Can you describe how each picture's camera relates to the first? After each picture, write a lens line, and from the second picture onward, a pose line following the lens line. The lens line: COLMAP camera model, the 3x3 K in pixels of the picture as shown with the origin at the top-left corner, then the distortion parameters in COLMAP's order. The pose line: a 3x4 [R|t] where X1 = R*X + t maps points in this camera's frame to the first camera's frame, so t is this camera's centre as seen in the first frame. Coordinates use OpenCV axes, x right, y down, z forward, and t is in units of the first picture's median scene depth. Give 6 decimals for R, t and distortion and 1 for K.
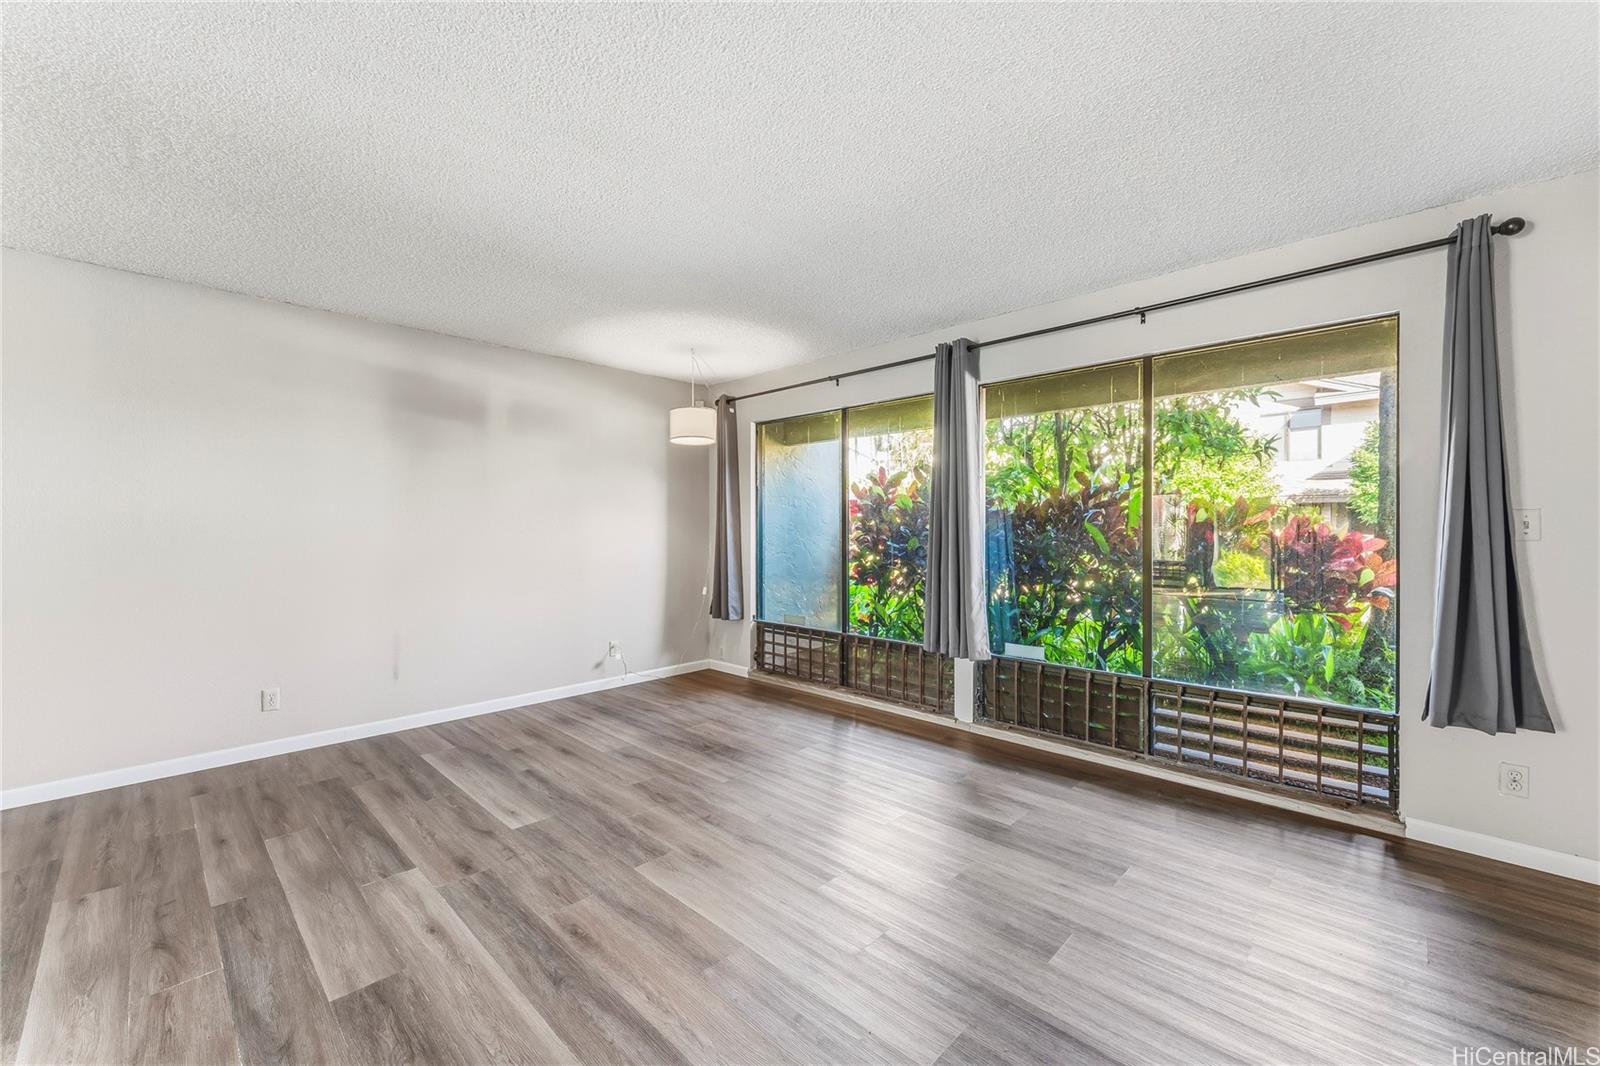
lens RADIAL K [[642.0, 0, 800.0], [0, 642.0, 533.0], [0, 0, 1]] dist [-0.001042, 0.000183]
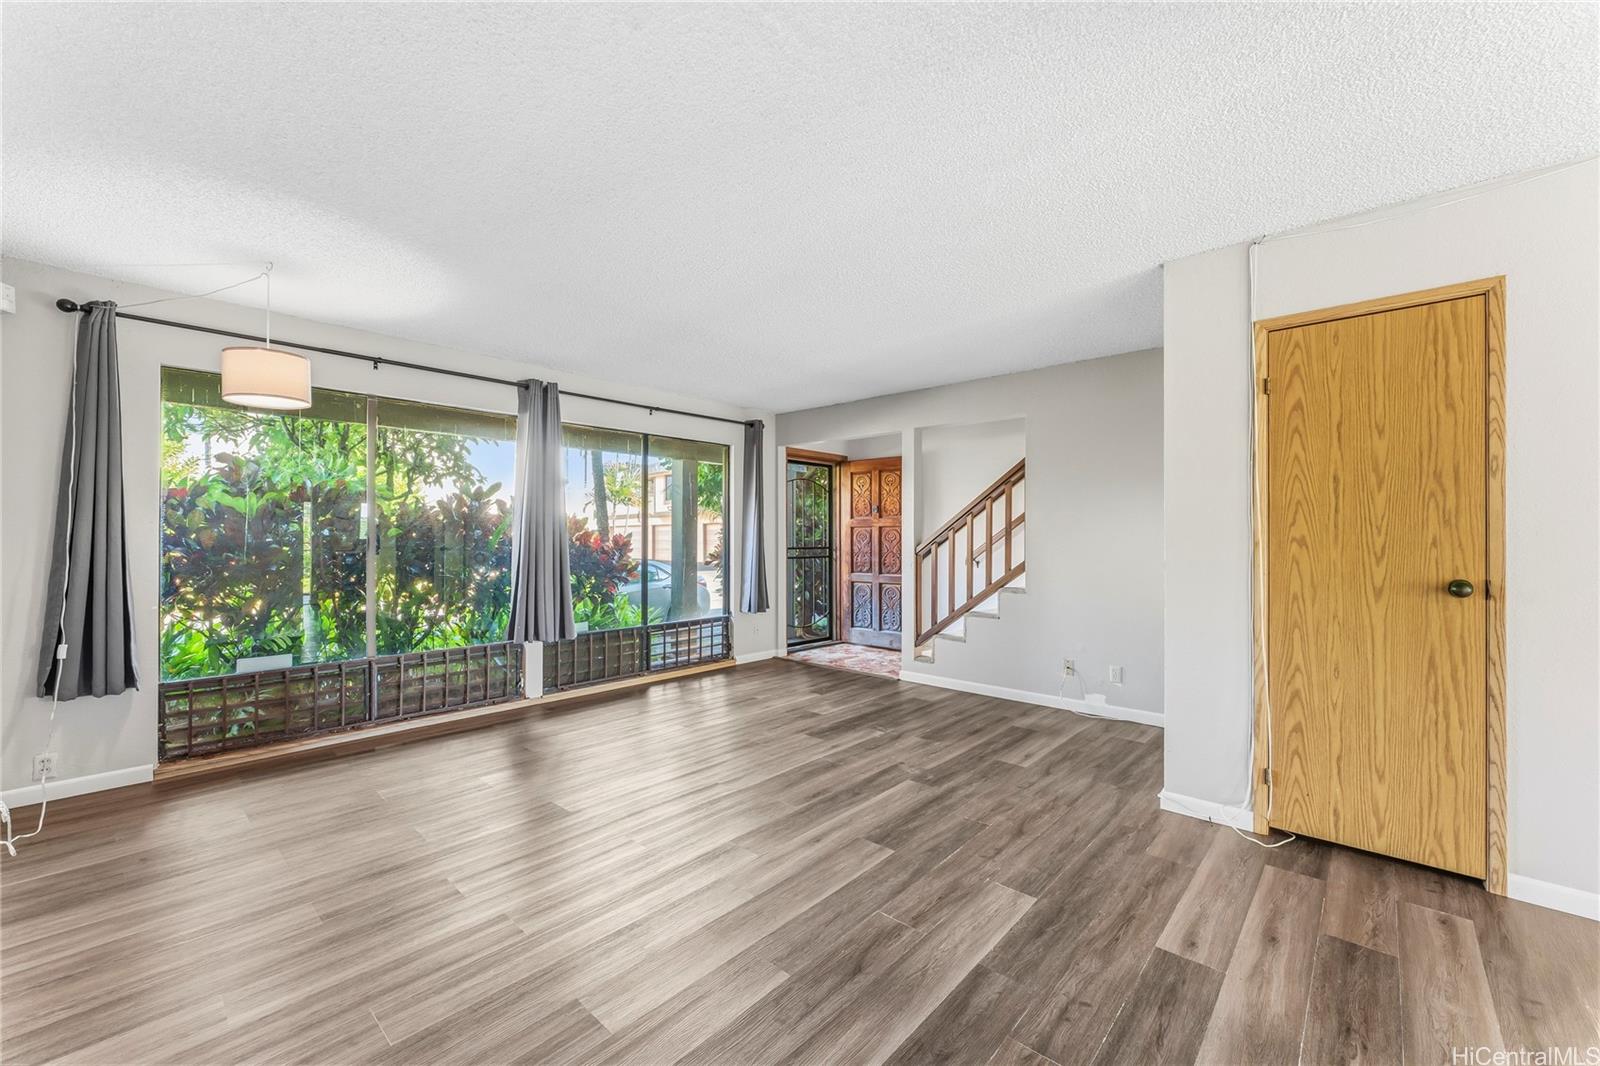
lens RADIAL K [[642.0, 0, 800.0], [0, 642.0, 533.0], [0, 0, 1]] dist [-0.001042, 0.000183]
pose [[-0.030475, 0.005788, 0.999519, -1.898939], [0.008263, 0.999951, -0.005538, -0.003081], [-0.999501, 0.008090, -0.030522, 1.076163]]
